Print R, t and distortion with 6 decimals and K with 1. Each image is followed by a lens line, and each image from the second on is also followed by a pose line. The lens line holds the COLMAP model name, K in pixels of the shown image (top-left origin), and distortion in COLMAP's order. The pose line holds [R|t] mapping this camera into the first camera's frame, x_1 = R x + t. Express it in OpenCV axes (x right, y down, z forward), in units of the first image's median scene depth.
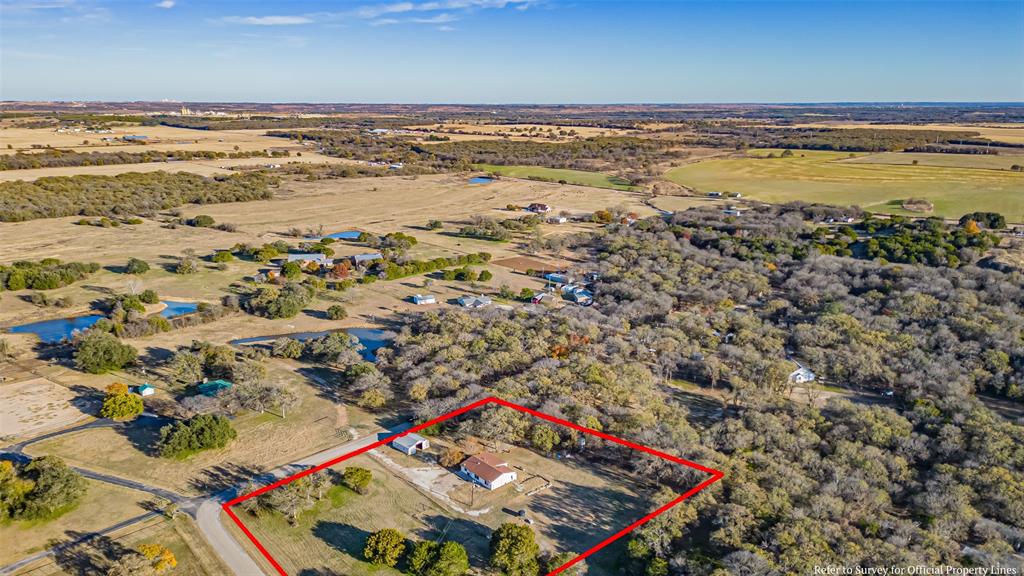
lens RADIAL K [[713.0, 0, 512.0], [0, 713.0, 288.0], [0, 0, 1]] dist [0.080160, -0.083991]
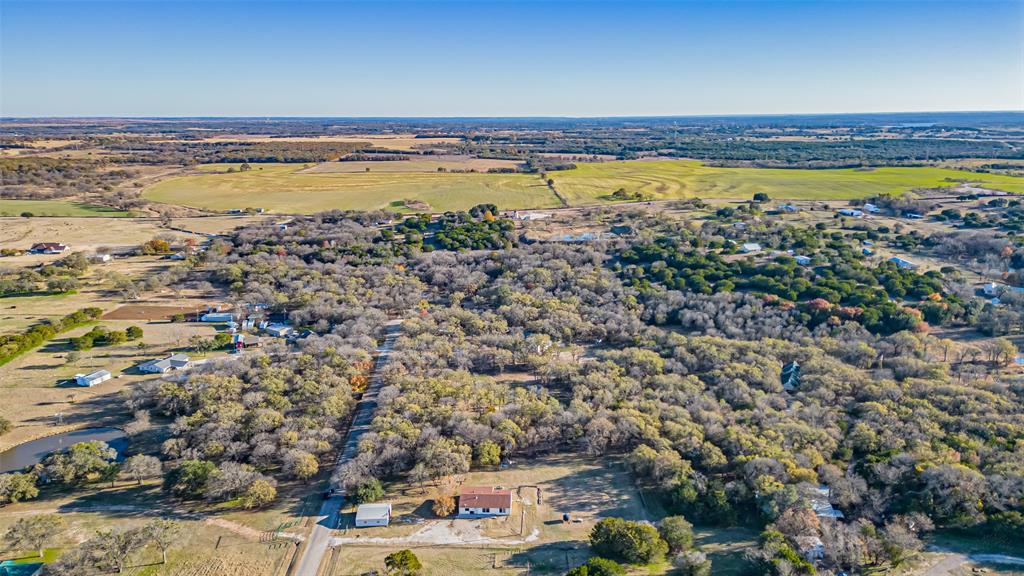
lens RADIAL K [[713.0, 0, 512.0], [0, 713.0, 288.0], [0, 0, 1]] dist [0.080160, -0.083991]
pose [[0.685907, -0.175246, 0.706272, -0.338426], [0.188590, 0.980217, 0.060068, -0.038758], [-0.702827, 0.091995, 0.705387, 0.148856]]
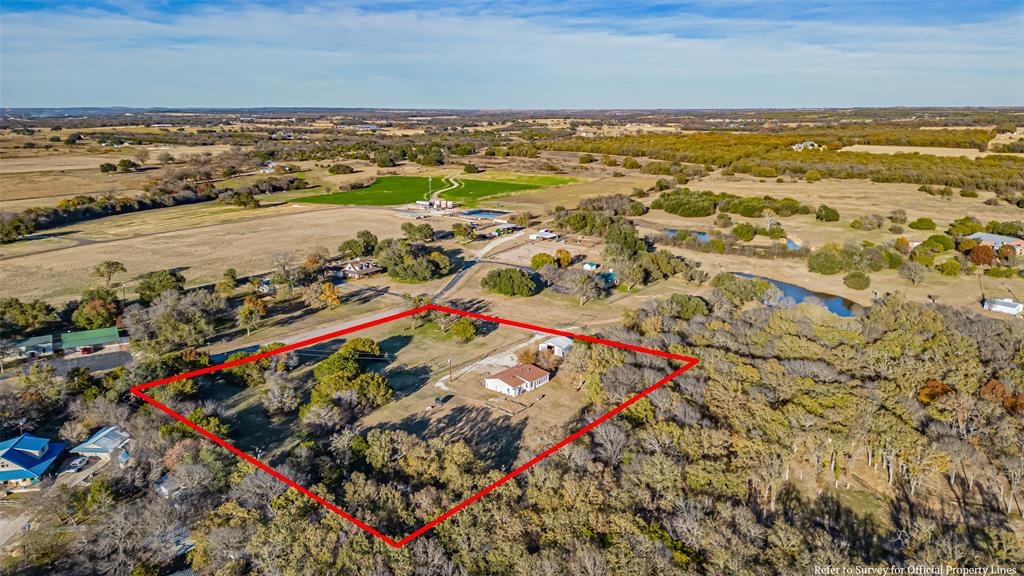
lens RADIAL K [[713.0, 0, 512.0], [0, 713.0, 288.0], [0, 0, 1]] dist [0.080160, -0.083991]
pose [[0.183906, 0.234415, -0.954583, 0.429959], [-0.251752, 0.949987, 0.184785, -0.010701], [0.950158, 0.206335, 0.233723, 0.406297]]
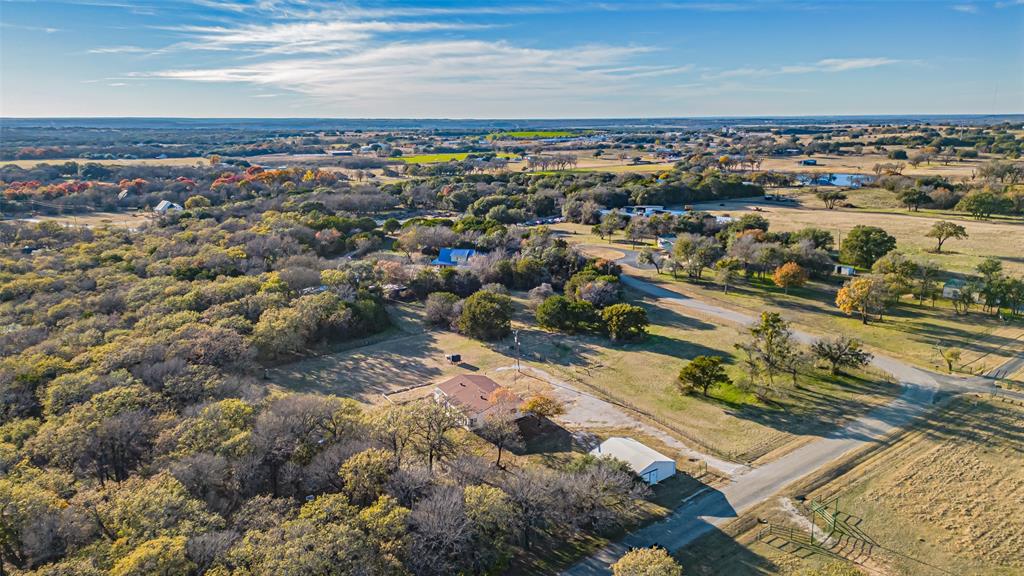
lens RADIAL K [[713.0, 0, 512.0], [0, 713.0, 288.0], [0, 0, 1]] dist [0.080160, -0.083991]
pose [[-0.984161, -0.037098, 0.173349, -0.080916], [0.049298, 0.882013, 0.468640, -0.045636], [-0.170282, 0.469763, -0.866214, 0.771275]]
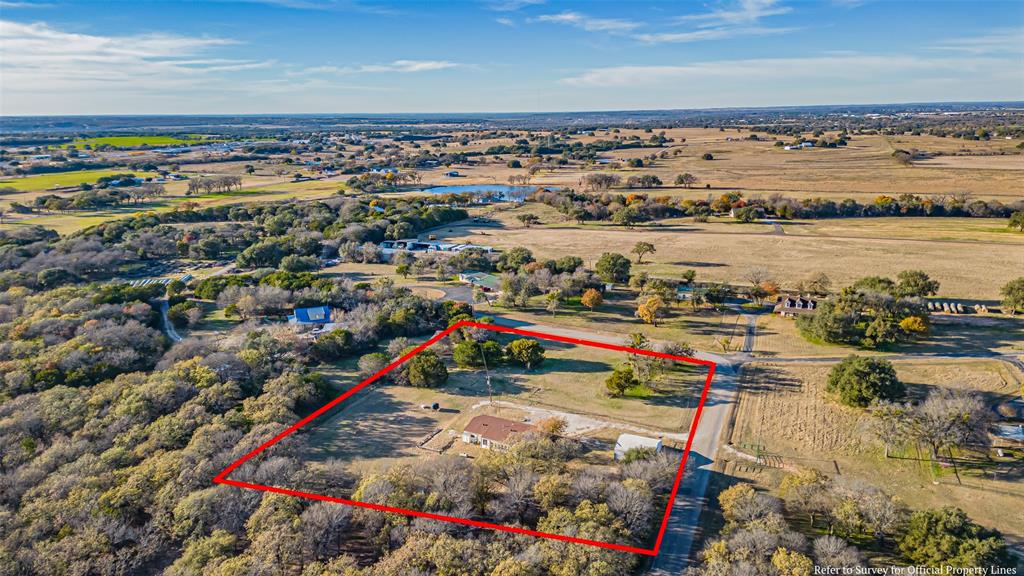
lens RADIAL K [[713.0, 0, 512.0], [0, 713.0, 288.0], [0, 0, 1]] dist [0.080160, -0.083991]
pose [[-0.934067, 0.094058, -0.344489, 0.111254], [-0.082564, 0.881666, 0.464594, -0.128960], [0.347423, 0.462404, -0.815769, 0.834701]]
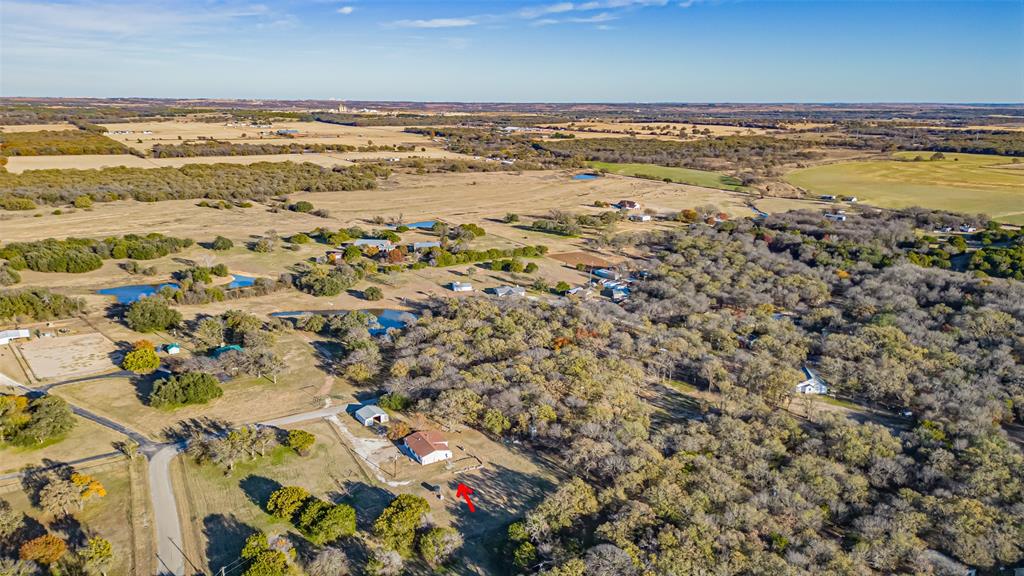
lens RADIAL K [[713.0, 0, 512.0], [0, 713.0, 288.0], [0, 0, 1]] dist [0.080160, -0.083991]
pose [[0.979153, 0.055961, -0.195264, 0.147161], [-0.055774, 0.998423, 0.006463, 0.007038], [0.195318, 0.004563, 0.980729, 0.006367]]
